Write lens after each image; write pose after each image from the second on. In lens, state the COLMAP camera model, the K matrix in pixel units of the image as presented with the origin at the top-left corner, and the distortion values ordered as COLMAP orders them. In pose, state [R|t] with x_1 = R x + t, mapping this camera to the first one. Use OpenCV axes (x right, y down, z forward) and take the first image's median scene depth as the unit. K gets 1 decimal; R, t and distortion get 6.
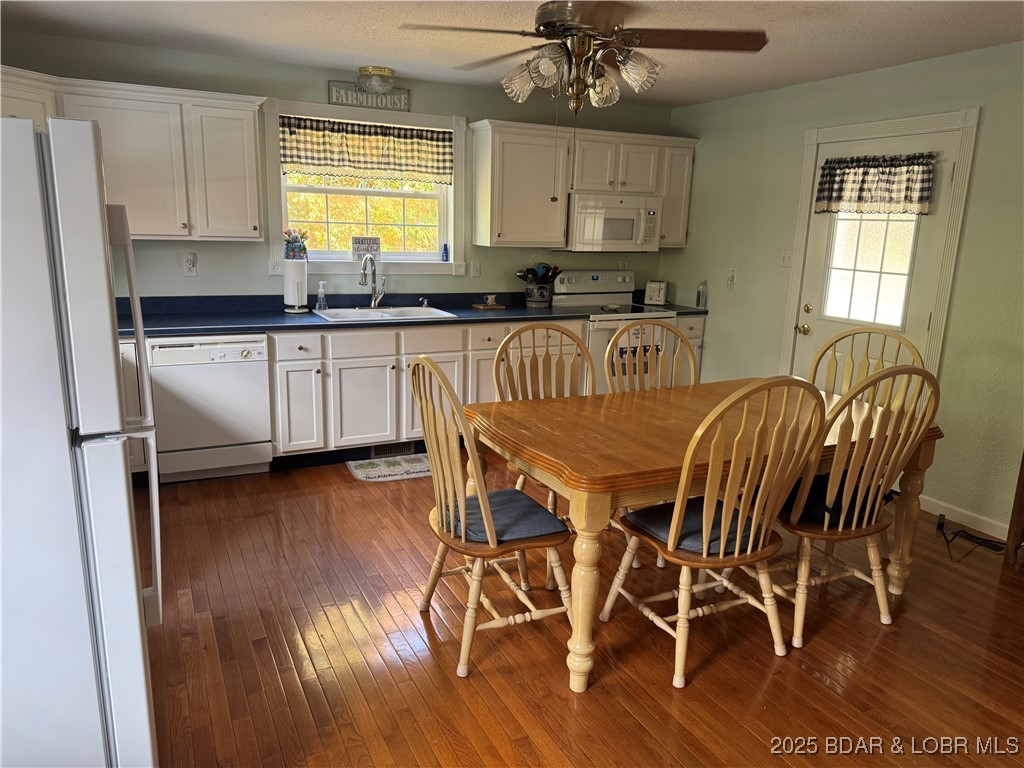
lens RADIAL K [[731.1, 0, 510.3], [0, 731.1, 383.3], [0, 0, 1]] dist [0.051671, -0.048122]
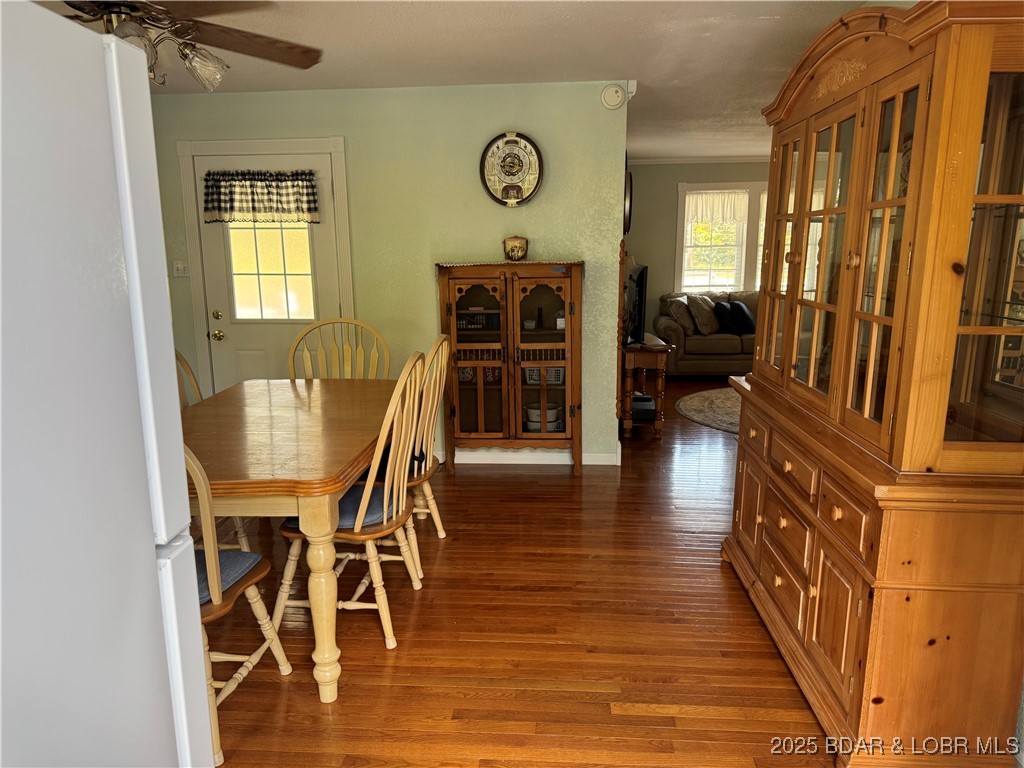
lens RADIAL K [[731.1, 0, 504.4], [0, 731.1, 391.9], [0, 0, 1]] dist [0.051671, -0.048122]
pose [[0.520964, -0.202980, 0.829093, -0.300888], [0.211786, 0.971680, 0.104812, -0.021863], [-0.826888, 0.120987, 0.549199, 0.125103]]
